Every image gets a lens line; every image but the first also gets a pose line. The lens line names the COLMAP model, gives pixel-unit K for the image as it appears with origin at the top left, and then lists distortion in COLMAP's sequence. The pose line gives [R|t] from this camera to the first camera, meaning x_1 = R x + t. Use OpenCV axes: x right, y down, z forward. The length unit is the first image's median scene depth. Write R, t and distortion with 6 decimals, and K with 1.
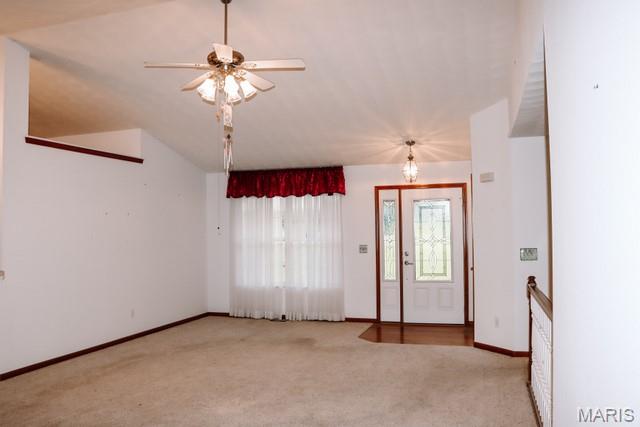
lens RADIAL K [[521.6, 0, 322.1], [0, 521.6, 216.0], [0, 0, 1]] dist [-0.177205, 0.119548]
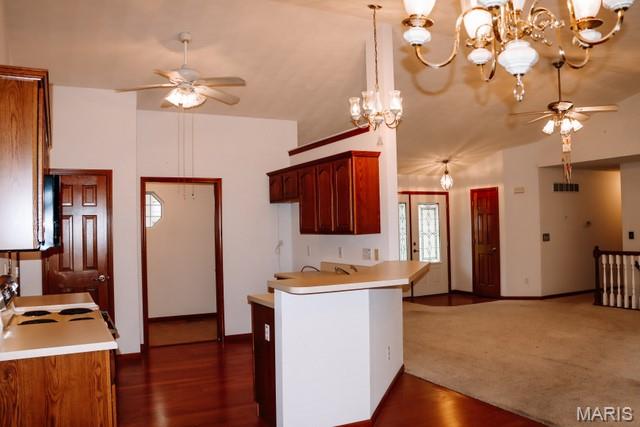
lens RADIAL K [[521.6, 0, 316.1], [0, 521.6, 214.1], [0, 0, 1]] dist [-0.177205, 0.119548]
pose [[0.728093, 0.015119, 0.685312, -0.928761], [-0.004739, 0.999844, -0.017023, 0.021713], [-0.685462, 0.009146, 0.728051, 0.217096]]
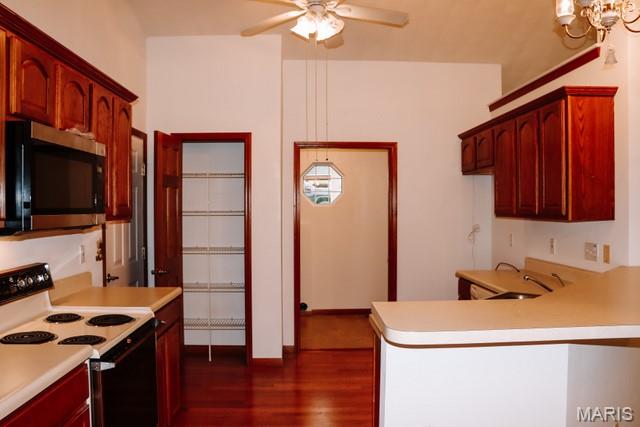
lens RADIAL K [[521.6, 0, 318.2], [0, 521.6, 214.5], [0, 0, 1]] dist [-0.177205, 0.119548]
pose [[0.950632, 0.007892, 0.310219, -0.754068], [-0.018454, 0.999345, 0.031127, 0.022105], [-0.309770, -0.035316, 0.950155, 0.347069]]
